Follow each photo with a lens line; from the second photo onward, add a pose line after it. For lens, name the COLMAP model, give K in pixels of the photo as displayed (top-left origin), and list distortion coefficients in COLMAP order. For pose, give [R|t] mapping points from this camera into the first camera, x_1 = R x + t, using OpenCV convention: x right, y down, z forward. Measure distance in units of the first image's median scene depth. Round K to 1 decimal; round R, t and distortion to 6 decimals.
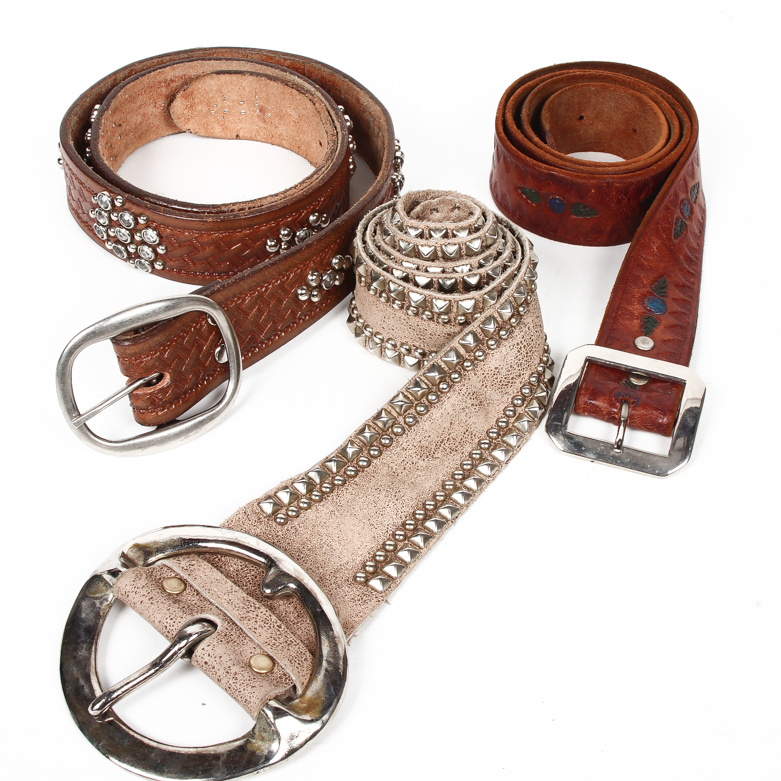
lens RADIAL K [[1350.9, 0, 388.4], [0, 1350.9, 383.9], [0, 0, 1]] dist [-0.106625, 0.000000]
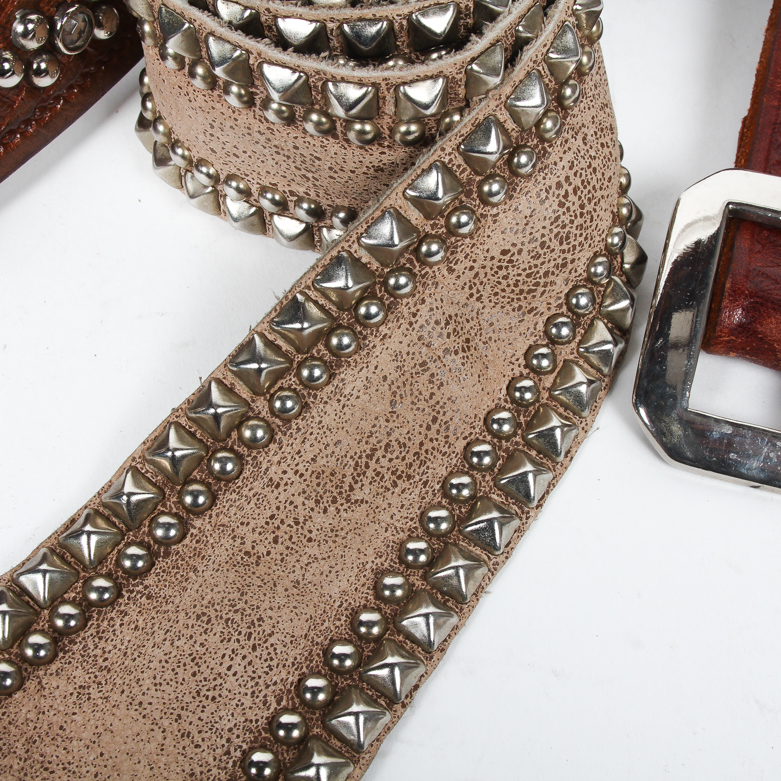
lens RADIAL K [[1350.9, 0, 387.4], [0, 1350.9, 398.9], [0, 0, 1]] dist [-0.106625, 0.000000]
pose [[0.998734, -0.046646, 0.018812, 0.037350], [0.040898, 0.970871, 0.236088, -0.063464], [-0.029277, -0.235019, 0.971550, 0.621460]]
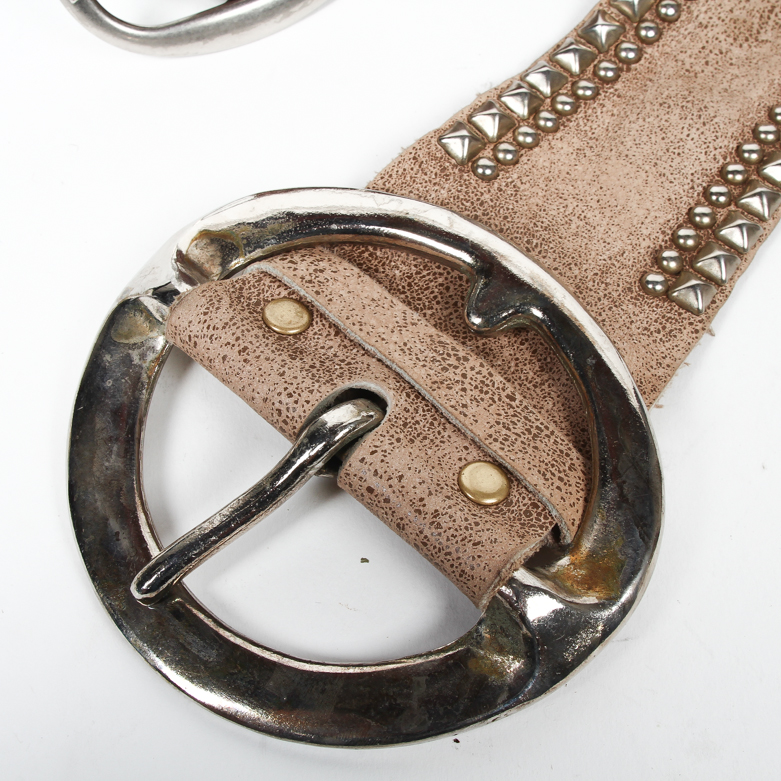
lens RADIAL K [[1350.9, 0, 396.7], [0, 1350.9, 384.6], [0, 0, 1]] dist [-0.106625, 0.000000]
pose [[0.998765, -0.022728, -0.044177, -0.085773], [0.034198, 0.959537, 0.279497, 0.032917], [0.036037, -0.280663, 0.959130, 0.454391]]
